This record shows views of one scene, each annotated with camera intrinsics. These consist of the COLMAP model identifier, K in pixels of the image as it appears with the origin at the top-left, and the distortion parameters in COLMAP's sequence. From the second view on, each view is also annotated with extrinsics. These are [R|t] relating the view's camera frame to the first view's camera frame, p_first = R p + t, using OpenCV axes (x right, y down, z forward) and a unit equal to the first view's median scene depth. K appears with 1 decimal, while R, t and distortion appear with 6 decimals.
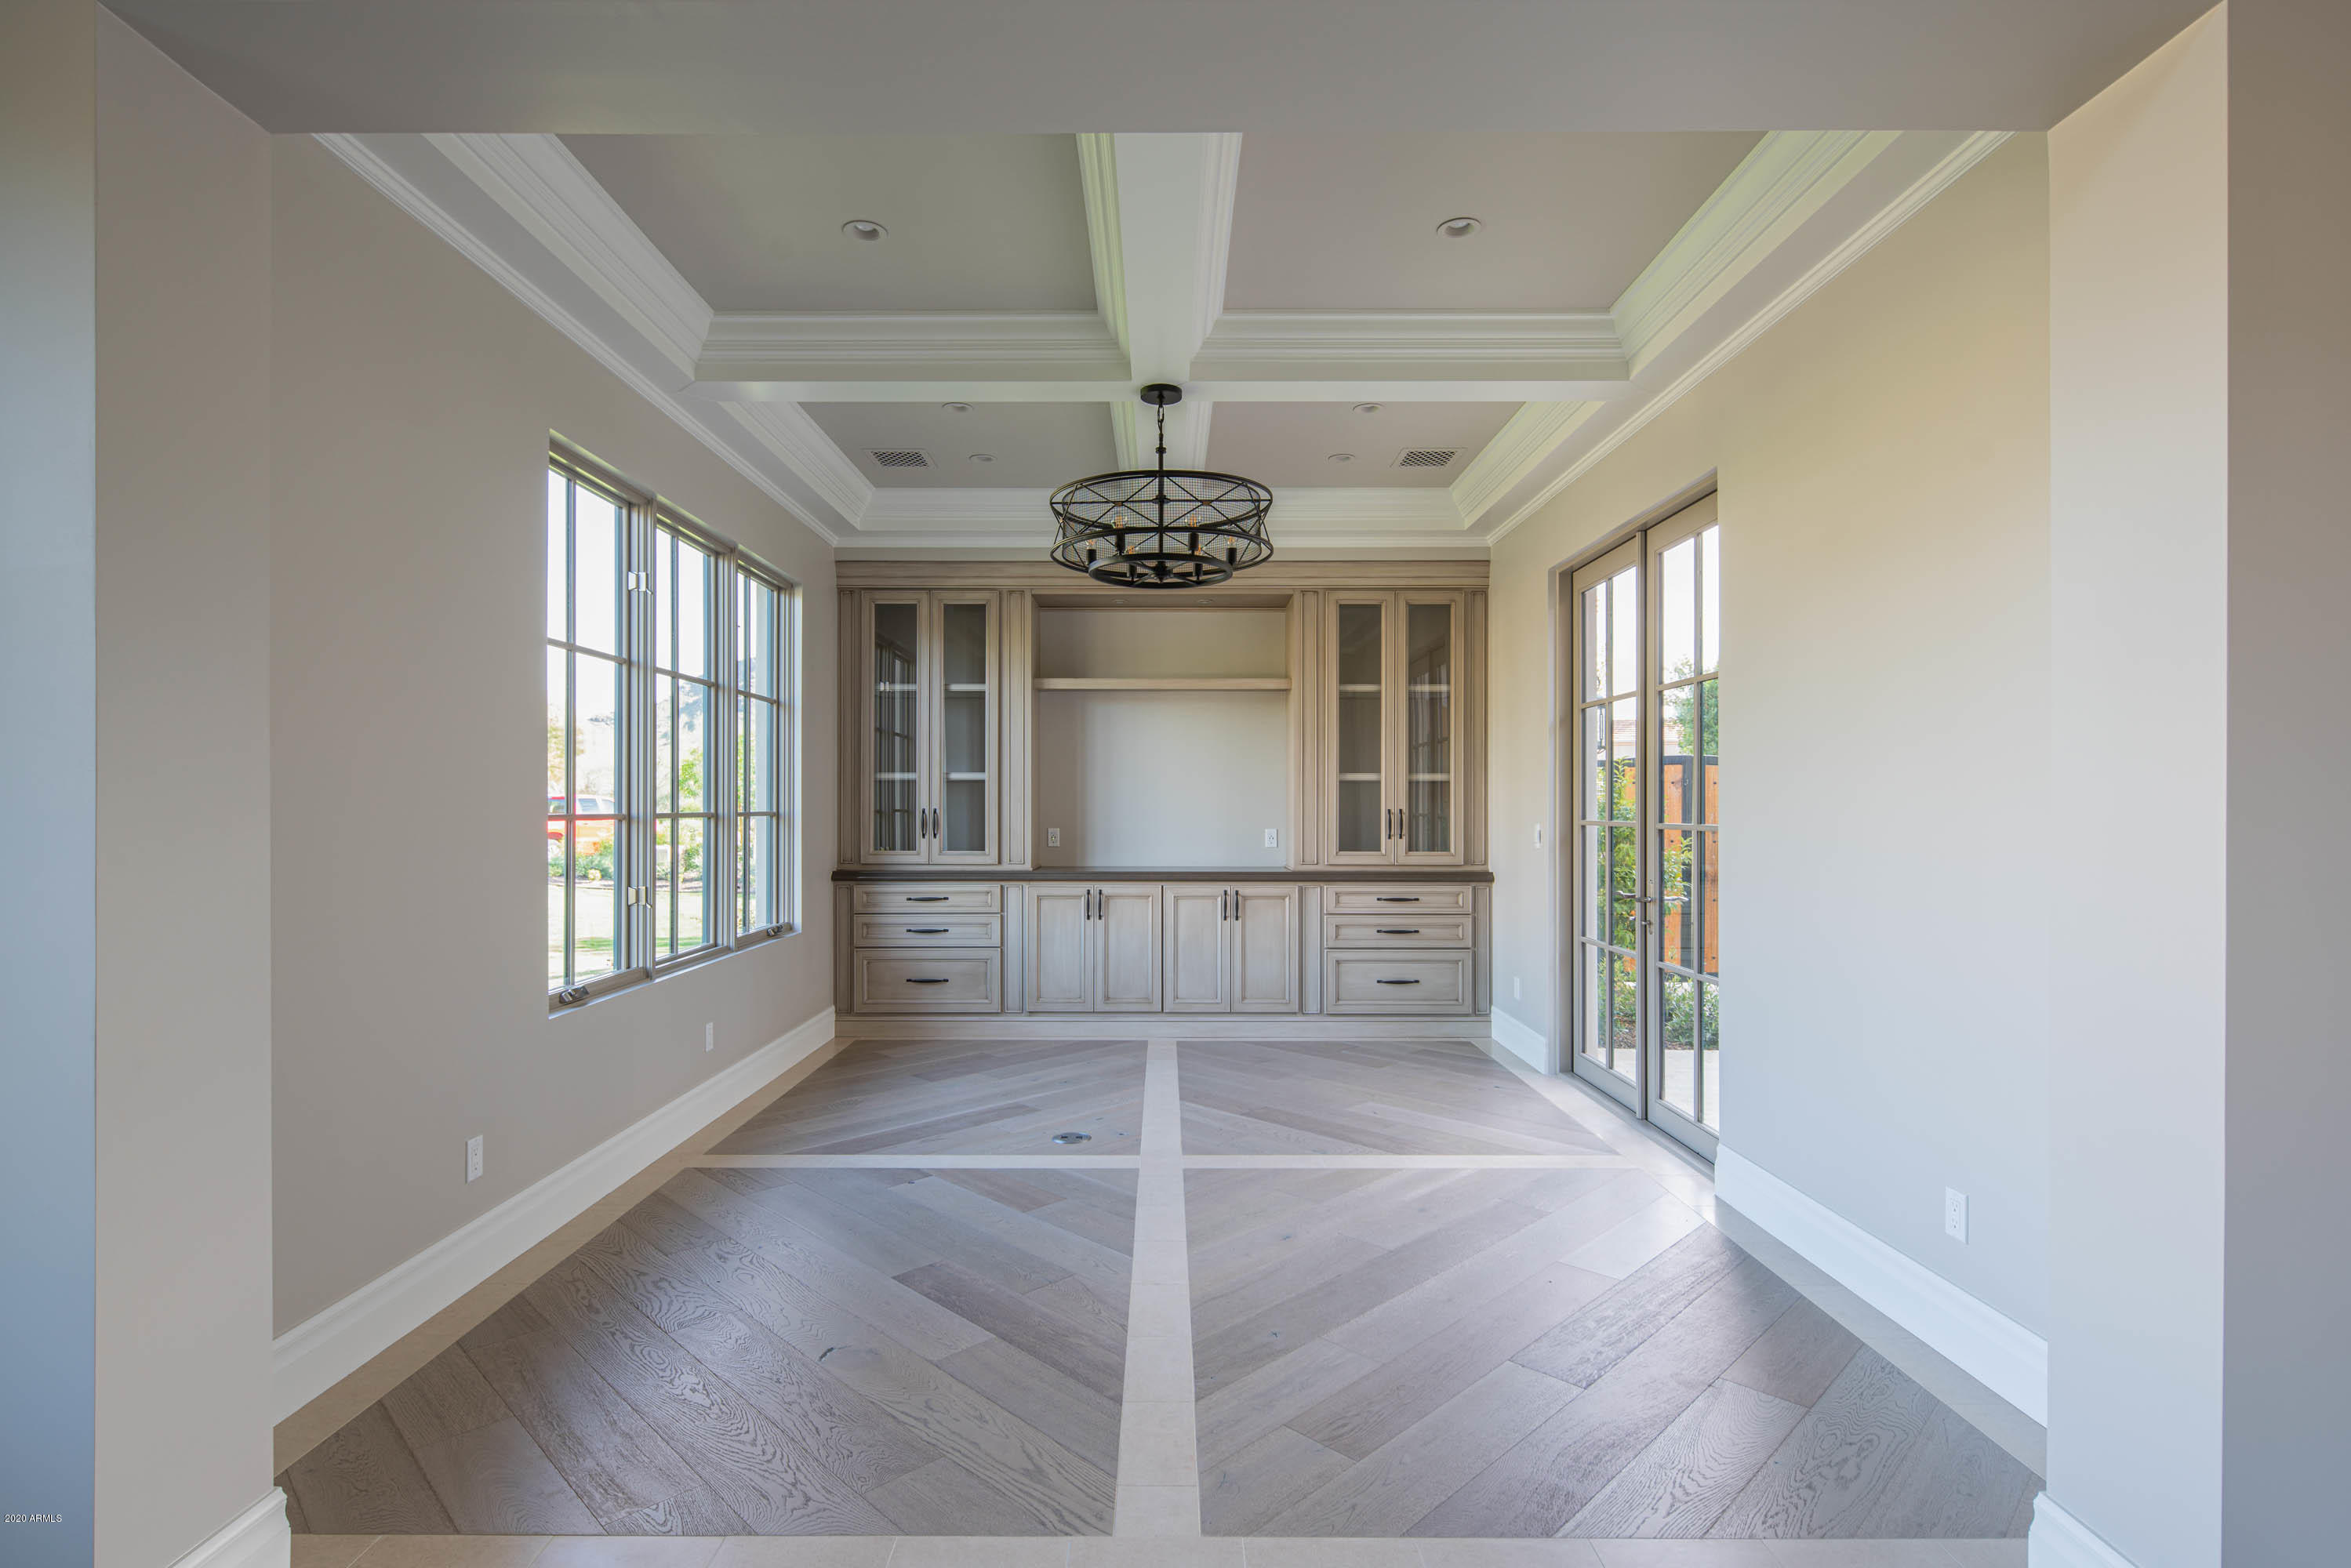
lens RADIAL K [[1343.7, 0, 1175.5], [0, 1343.7, 784.0], [0, 0, 1]] dist [0.001375, -0.016688]
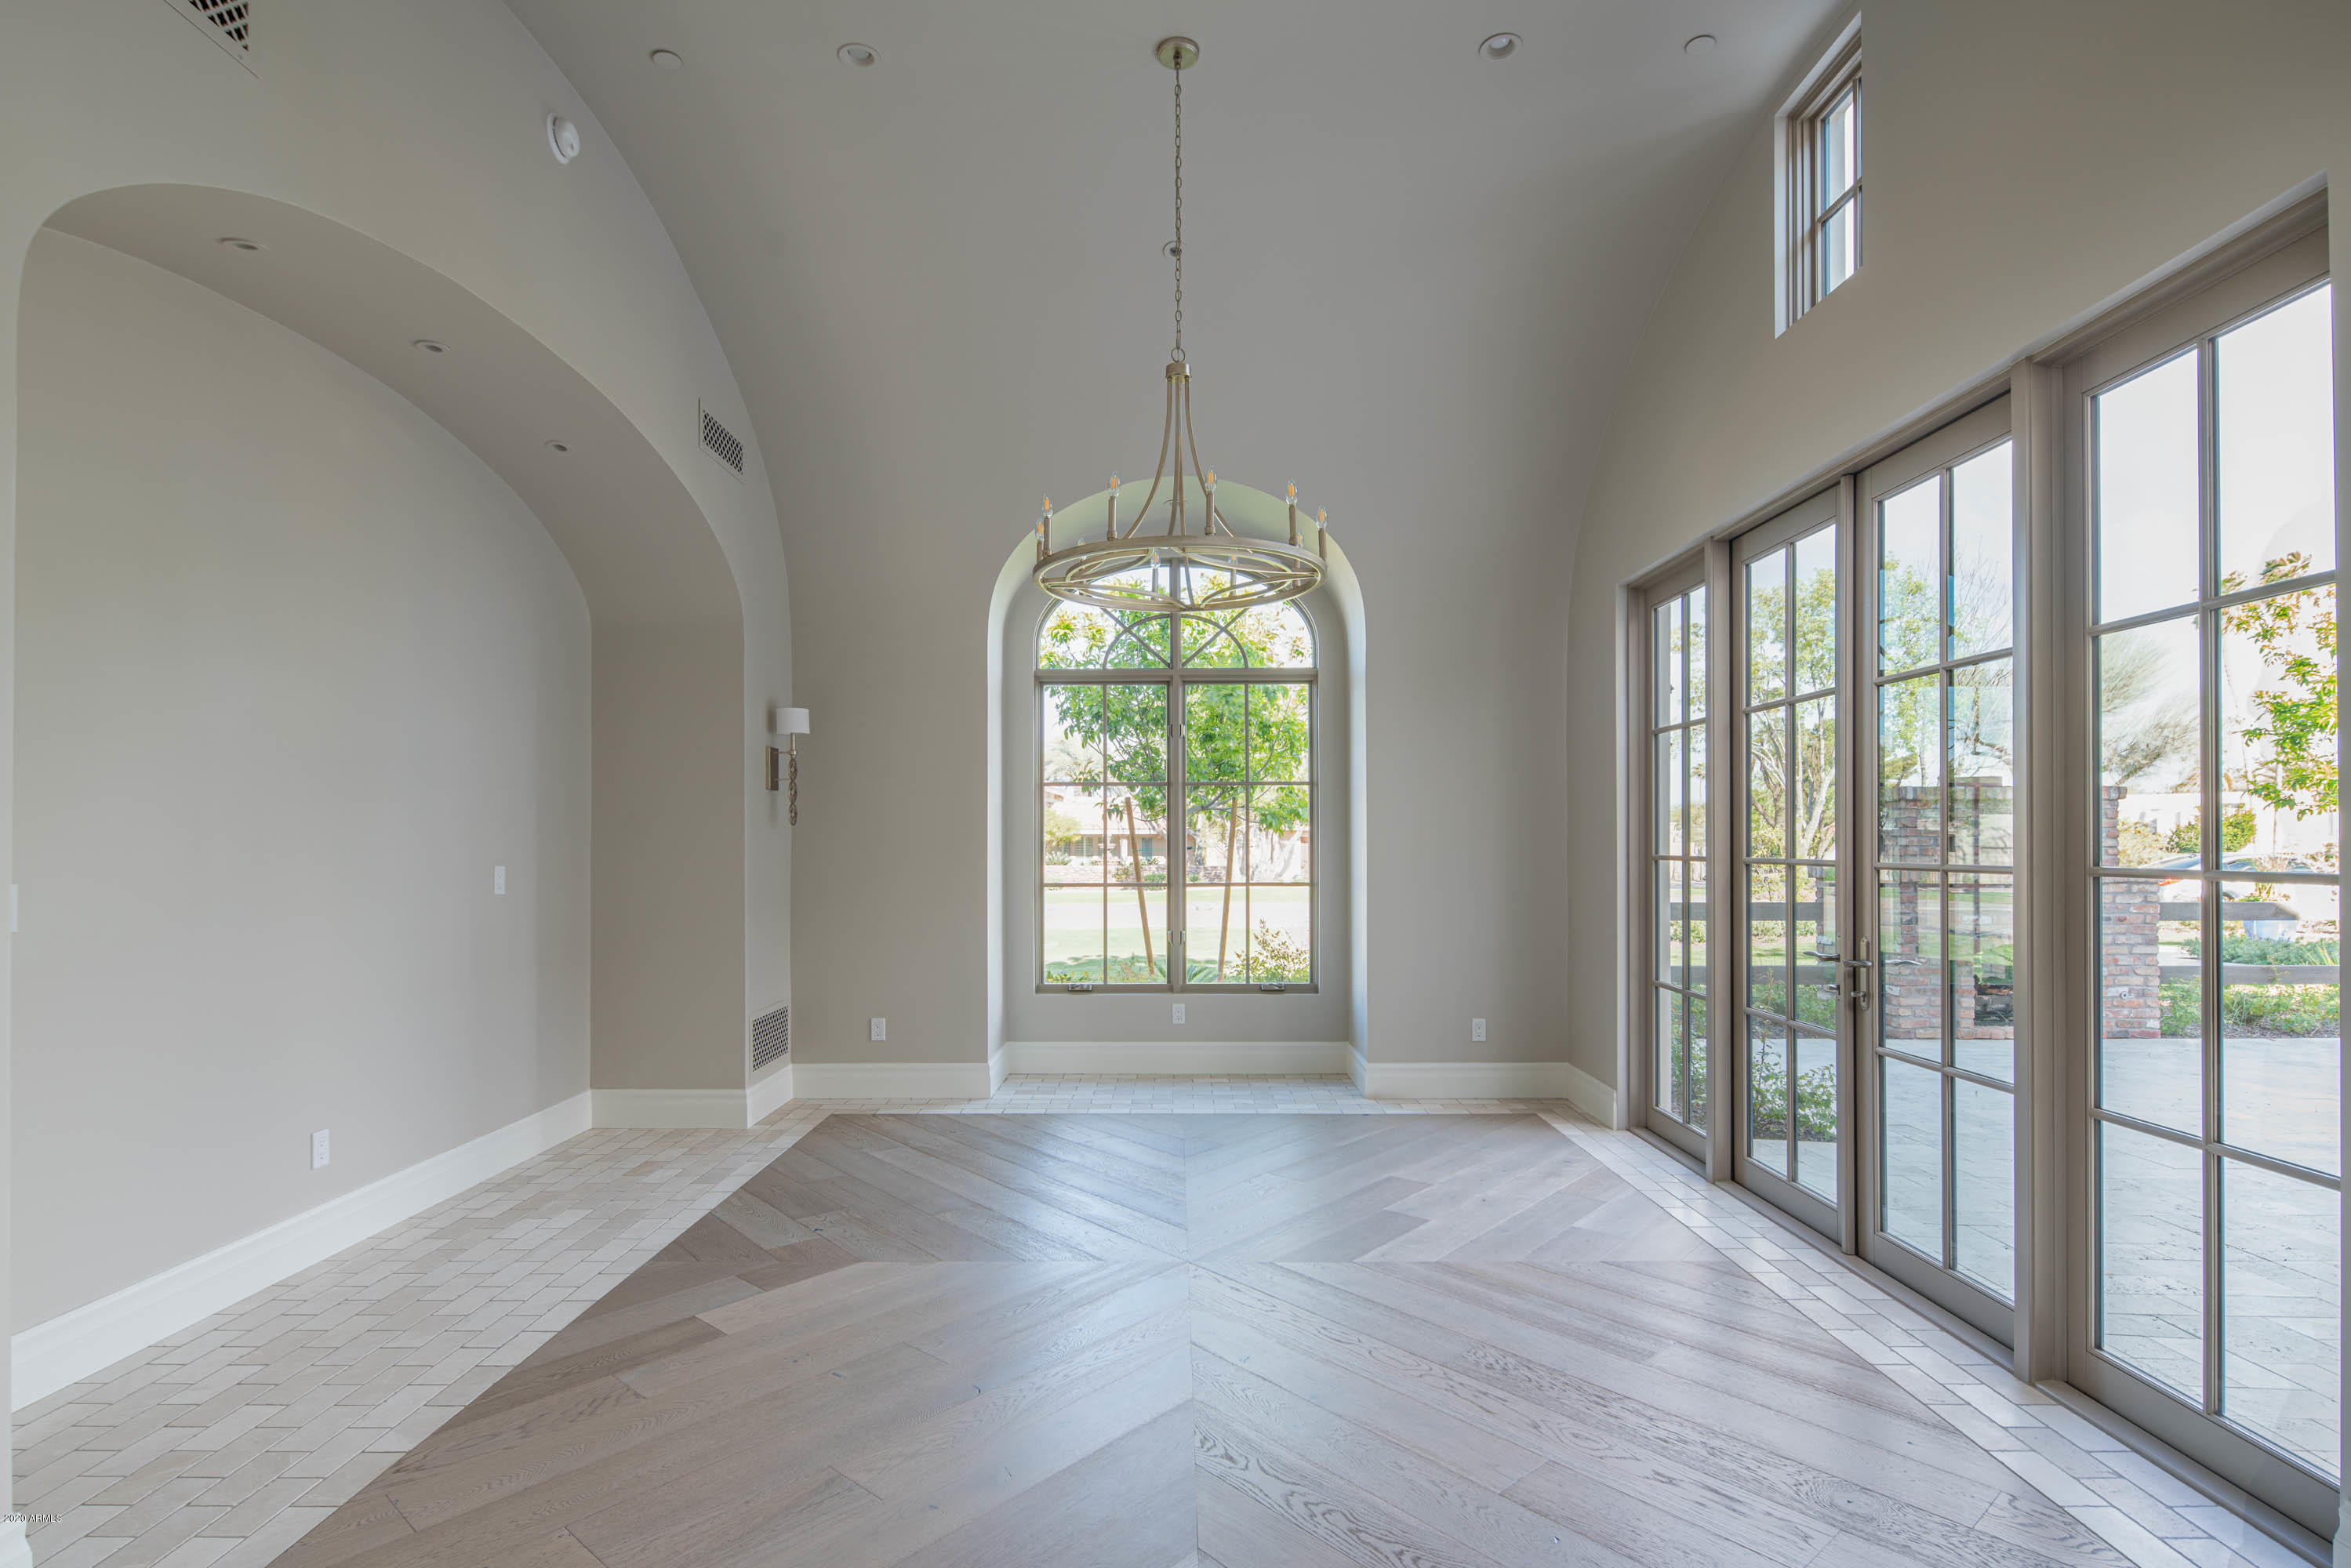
lens RADIAL K [[1343.7, 0, 1175.5], [0, 1343.7, 784.0], [0, 0, 1]] dist [0.001375, -0.016688]
pose [[0.999493, -0.003090, -0.031673, -0.008698], [0.002310, 0.999694, -0.024632, 0.004025], [0.031740, 0.024546, 0.999195, 0.228049]]
